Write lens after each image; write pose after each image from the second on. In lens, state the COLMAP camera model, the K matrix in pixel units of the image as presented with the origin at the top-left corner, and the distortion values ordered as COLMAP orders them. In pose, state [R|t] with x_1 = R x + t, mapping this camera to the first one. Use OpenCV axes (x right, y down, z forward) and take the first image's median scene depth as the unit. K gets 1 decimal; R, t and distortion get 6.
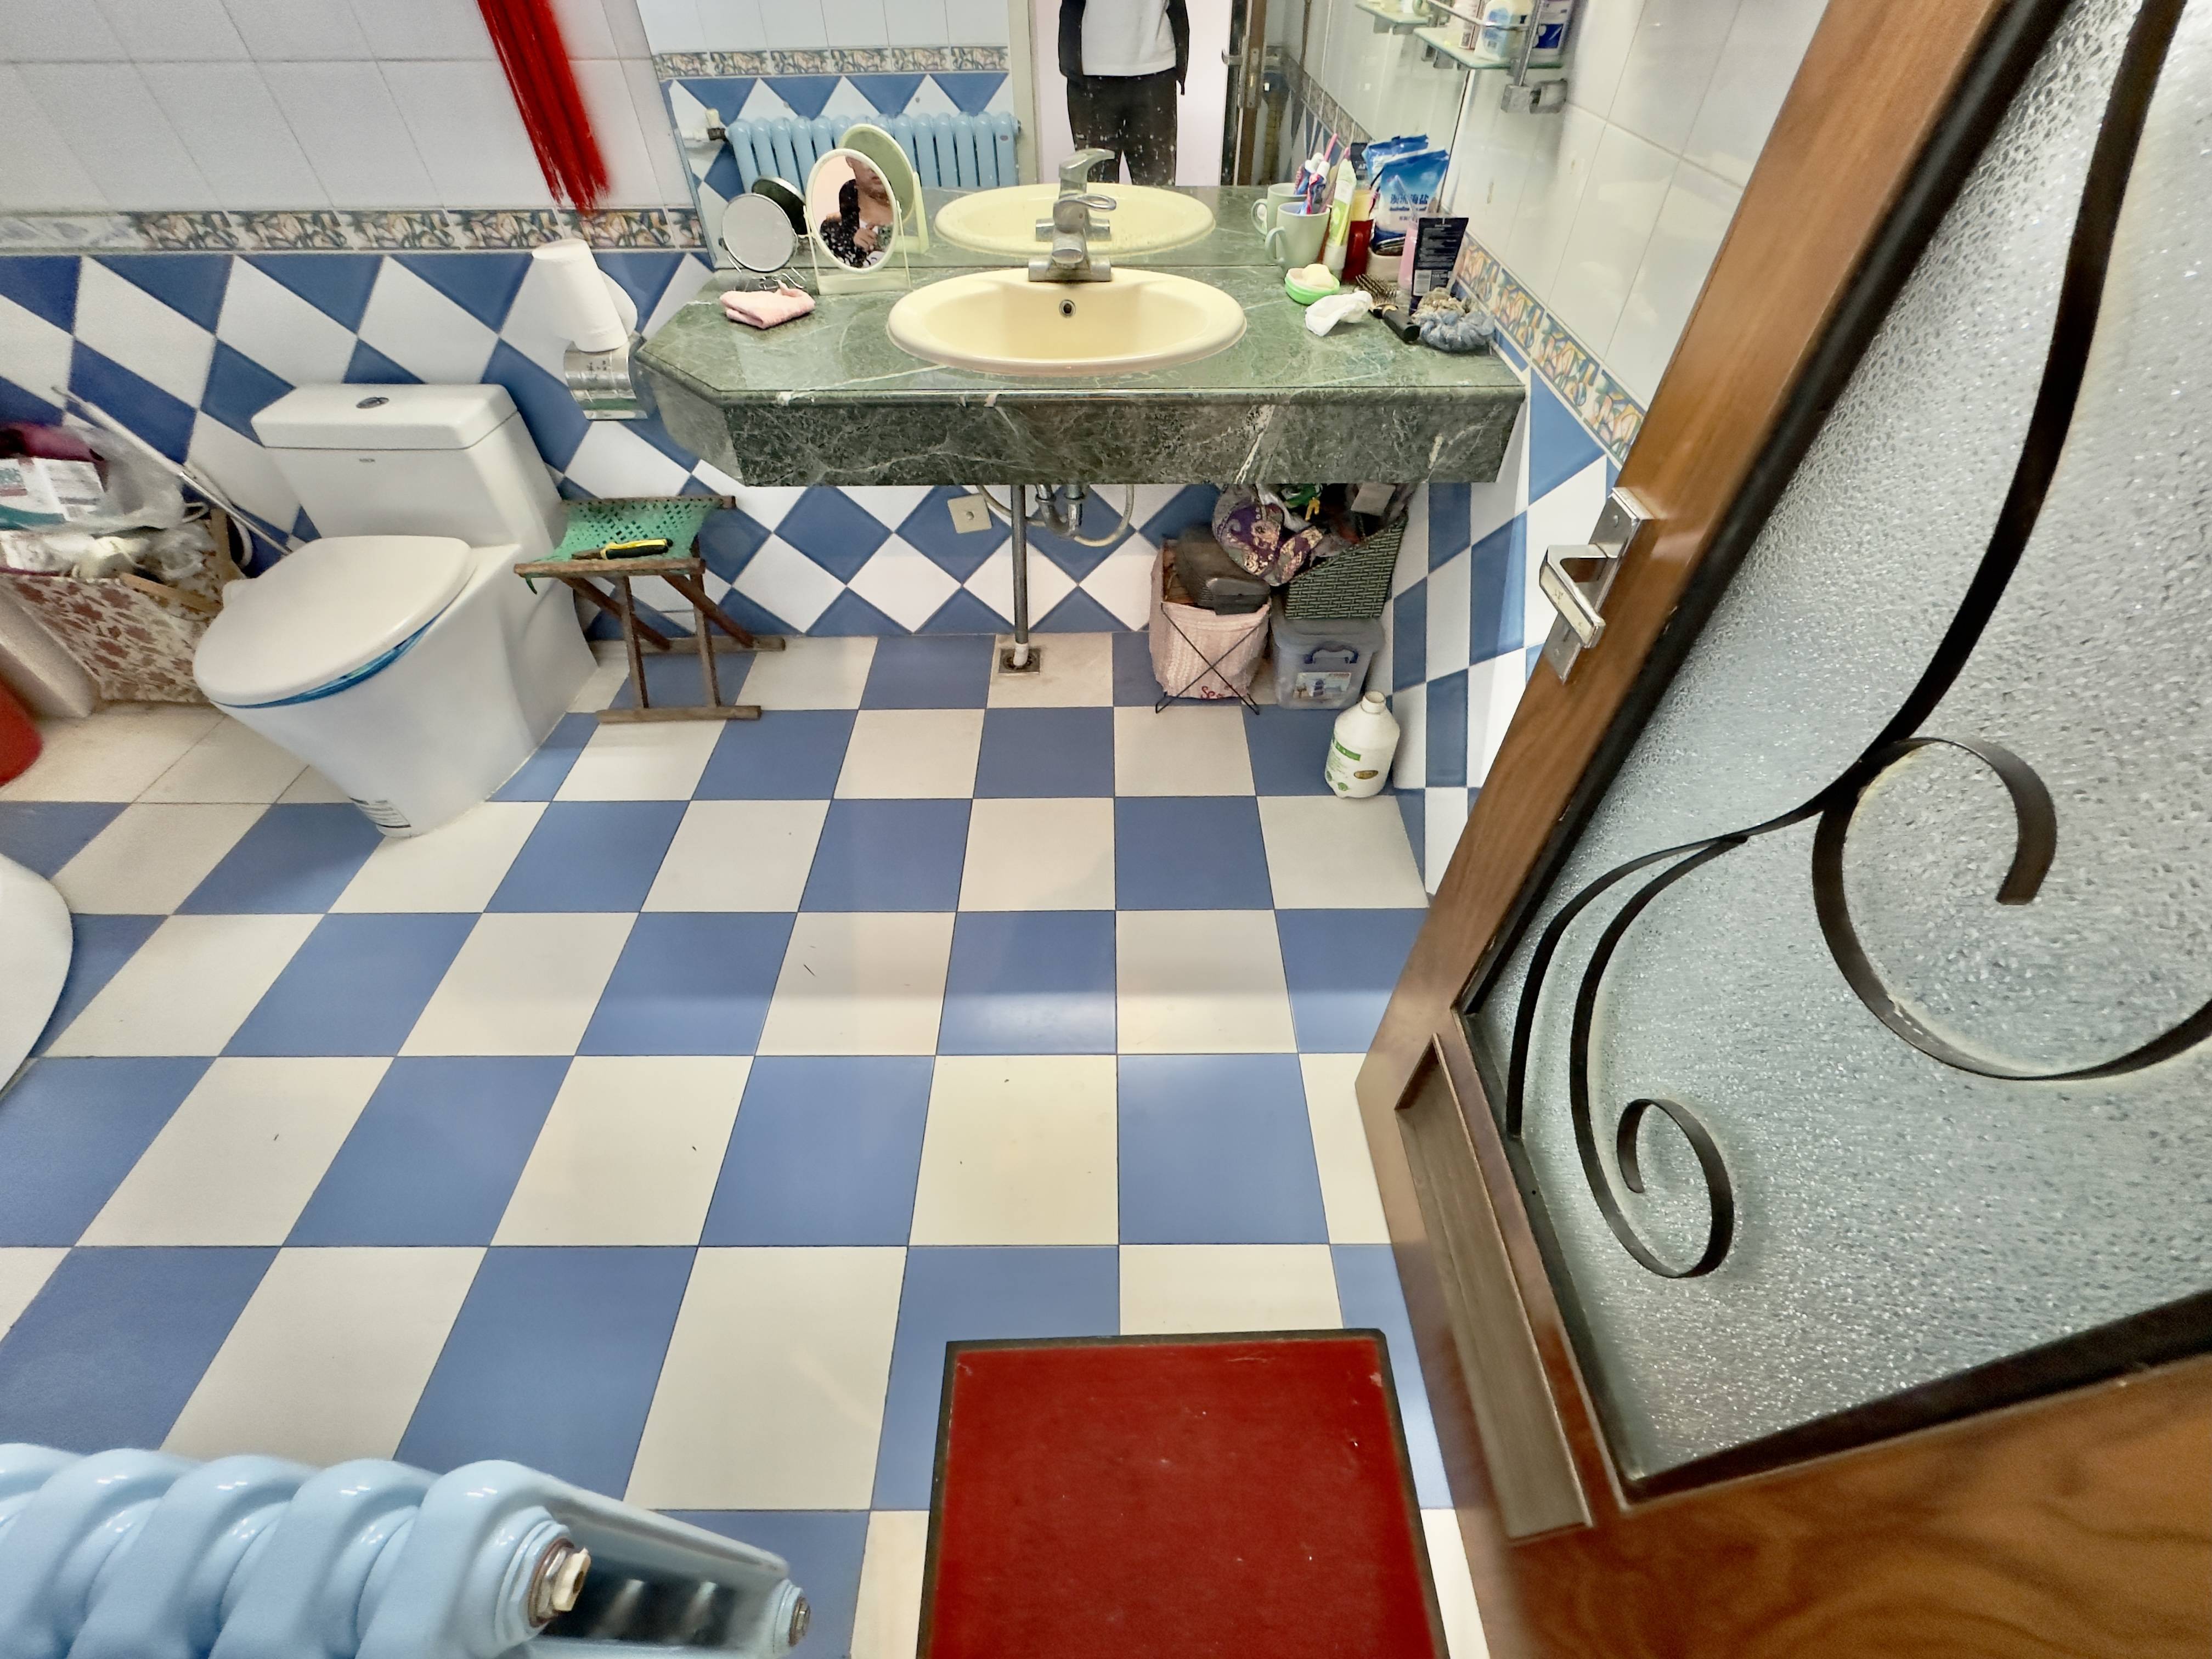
lens RADIAL K [[889.2, 0, 1111.2], [0, 889.2, 830.5], [0, 0, 1]] dist [-0.000530, -0.000179]
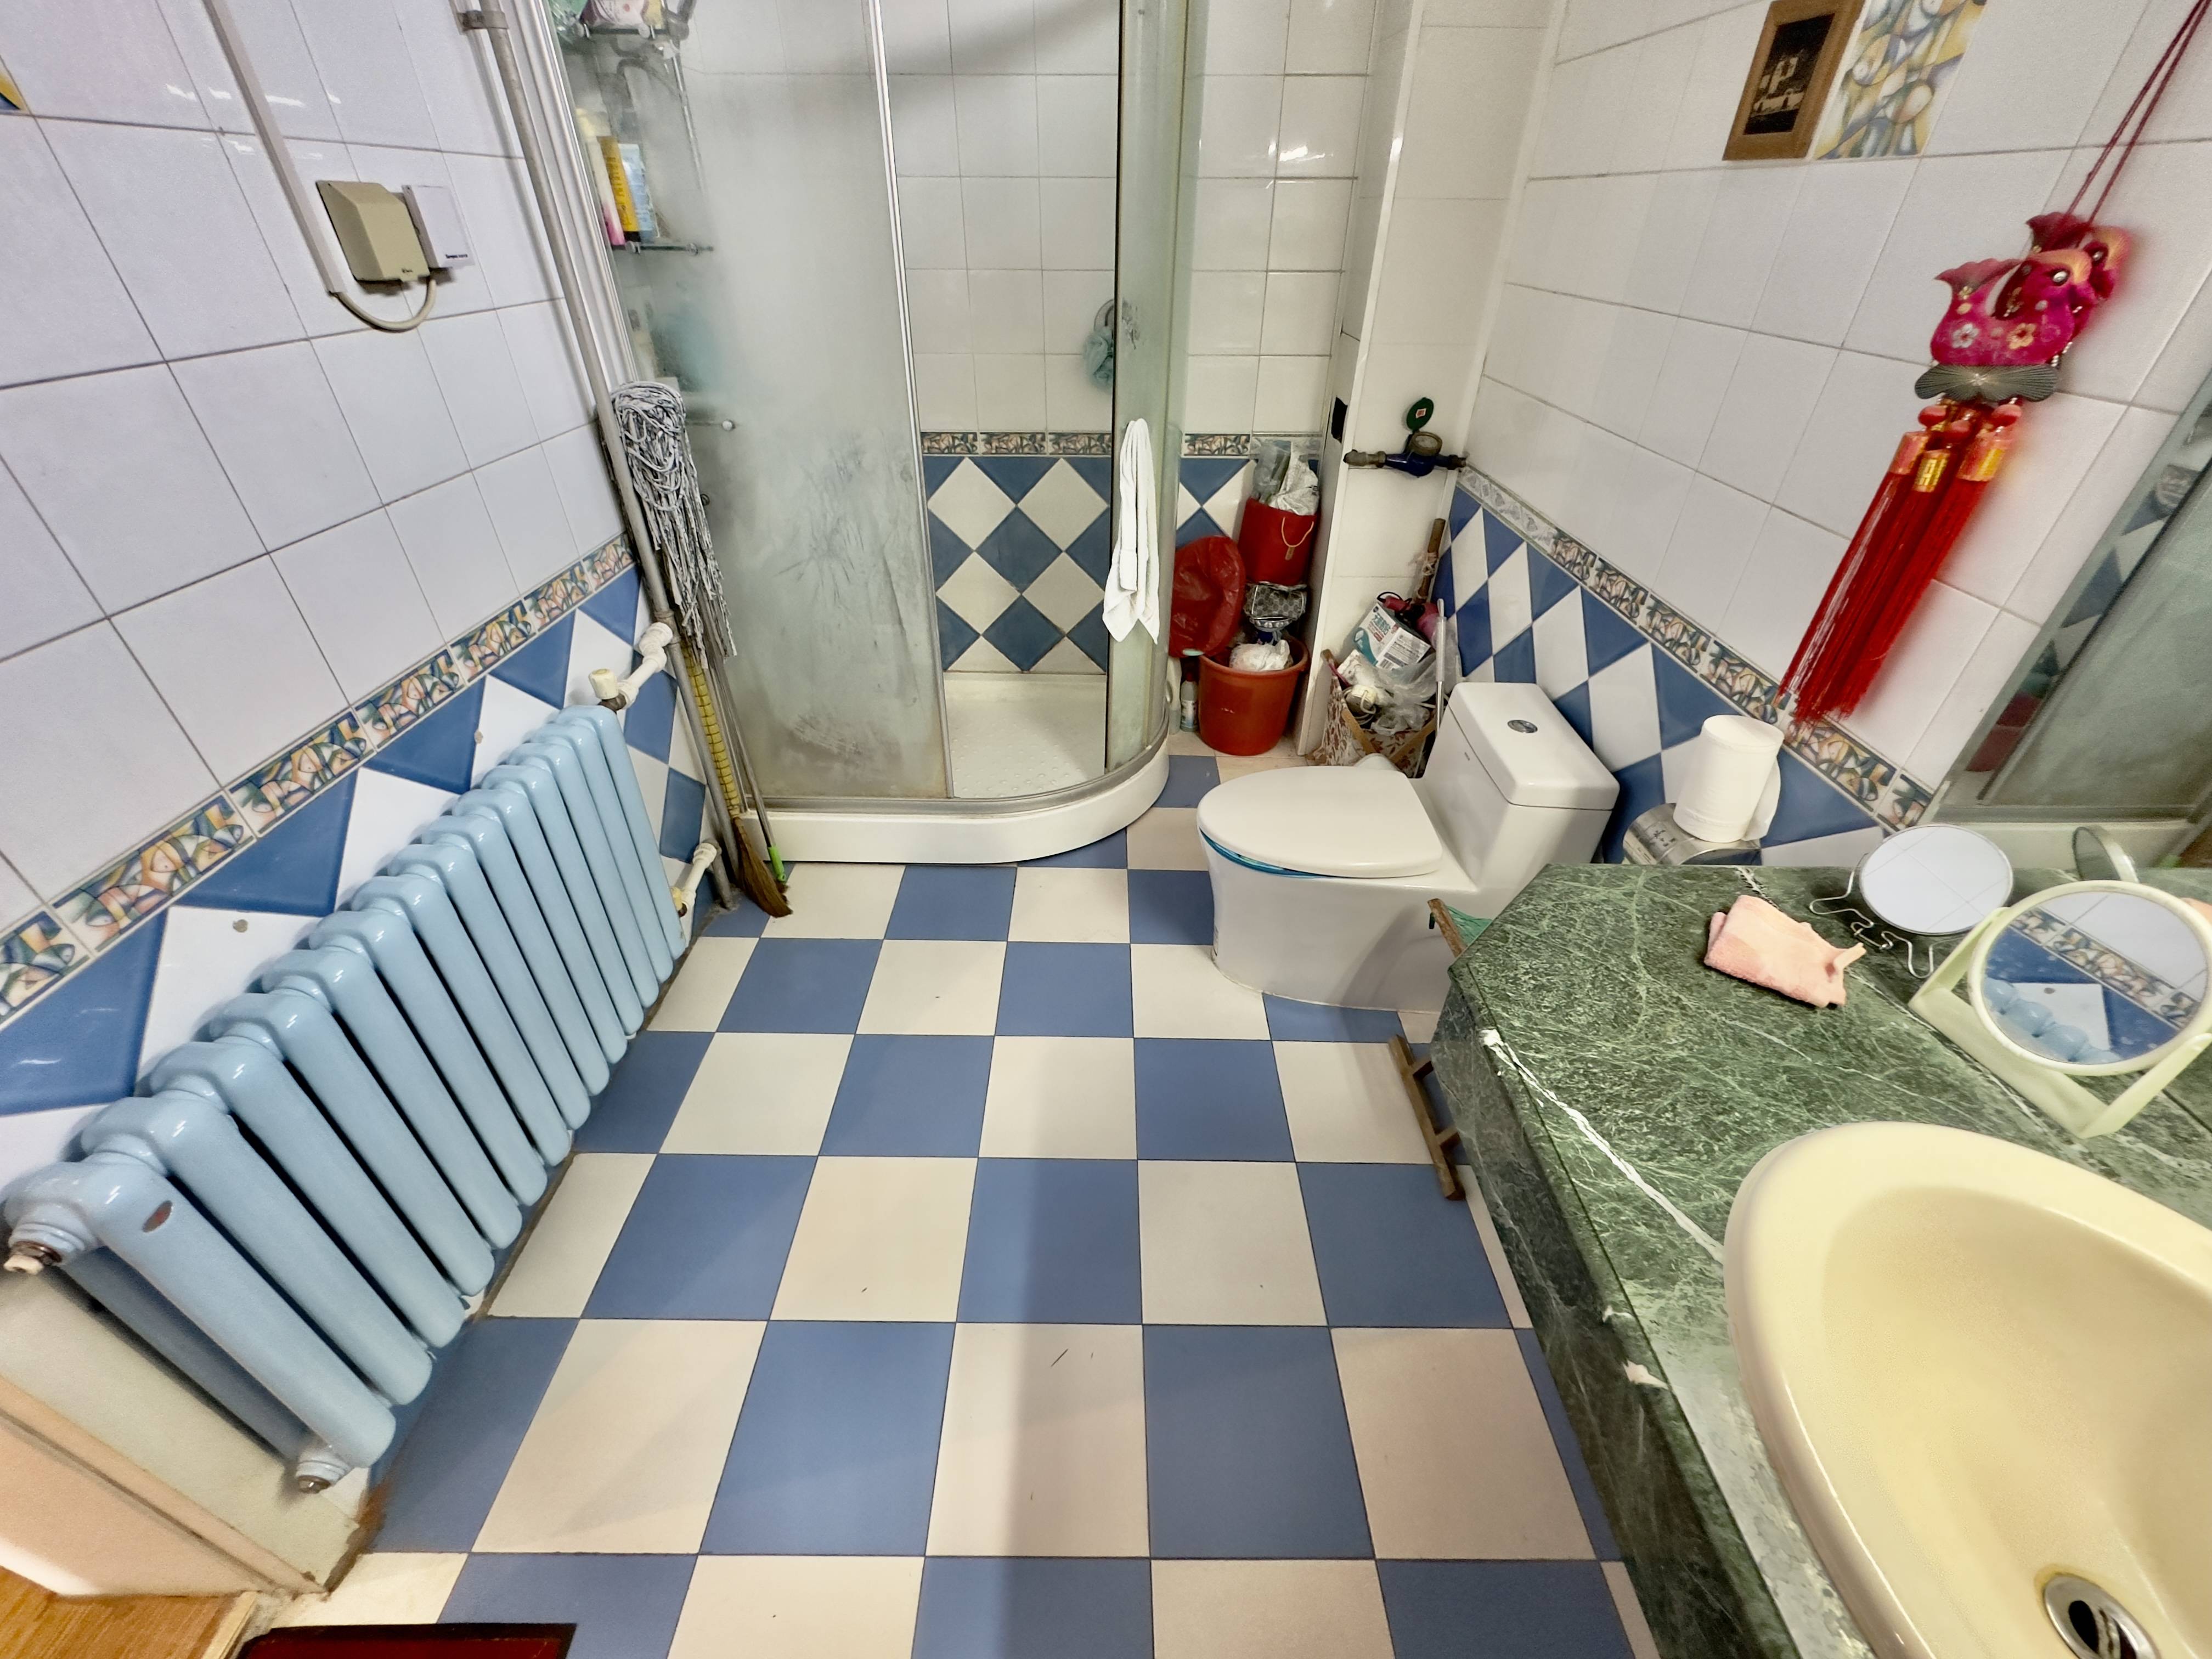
lens RADIAL K [[889.2, 0, 1107.1], [0, 889.2, 834.7], [0, 0, 1]] dist [-0.000530, -0.000179]
pose [[-0.005800, 0.583073, -0.812399, 0.065334], [-0.747087, 0.537494, 0.391102, -0.481244], [0.664701, 0.609201, 0.432489, 0.341666]]
